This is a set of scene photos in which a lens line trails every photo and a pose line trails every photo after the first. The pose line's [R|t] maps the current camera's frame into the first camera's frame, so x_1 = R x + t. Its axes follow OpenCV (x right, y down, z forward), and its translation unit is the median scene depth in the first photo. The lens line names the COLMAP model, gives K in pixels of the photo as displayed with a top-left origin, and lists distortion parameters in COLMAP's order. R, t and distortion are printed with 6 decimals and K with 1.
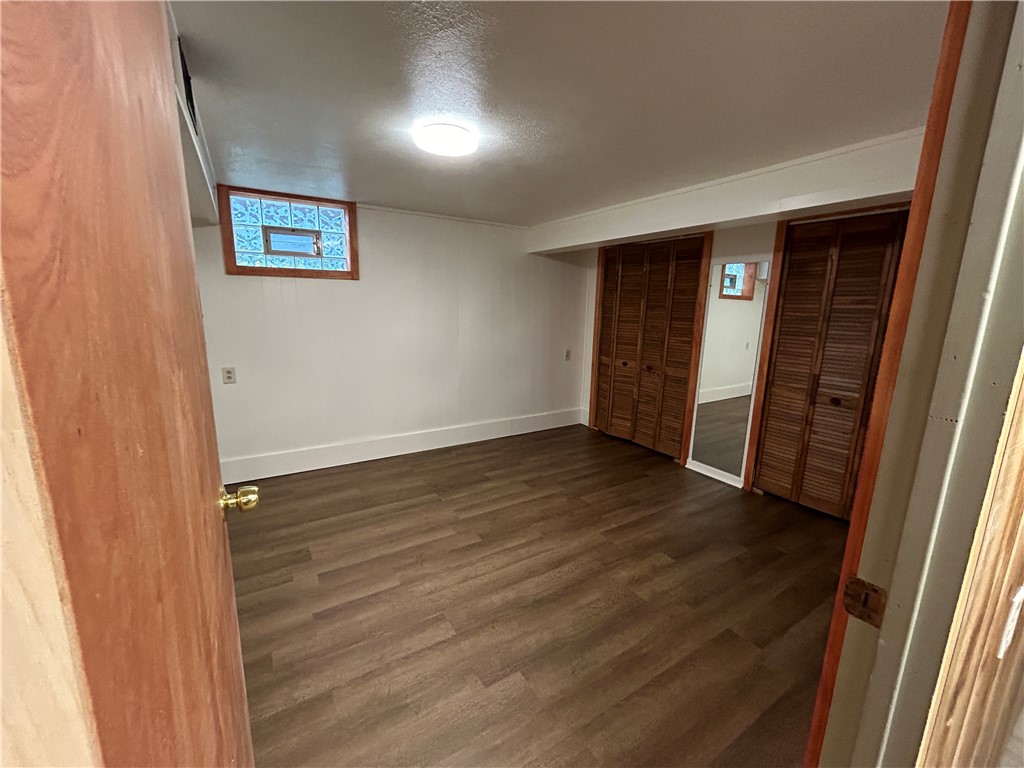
lens RADIAL K [[416.1, 0, 512.0], [0, 416.1, 384.0], [0, 0, 1]] dist [-0.002049, -0.000377]
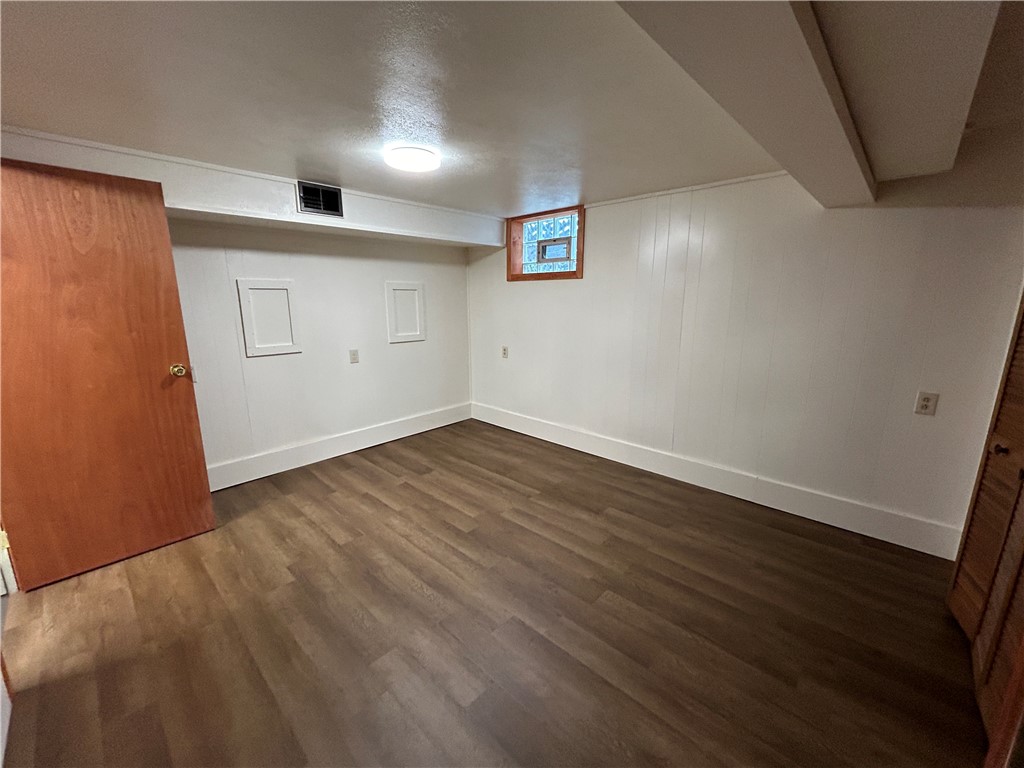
lens RADIAL K [[416.1, 0, 512.0], [0, 416.1, 384.0], [0, 0, 1]] dist [-0.002049, -0.000377]
pose [[0.254425, 0.178102, -0.950551, 0.720044], [-0.177373, 0.974816, 0.135173, -0.113097], [0.950687, 0.134211, 0.279609, 0.650834]]
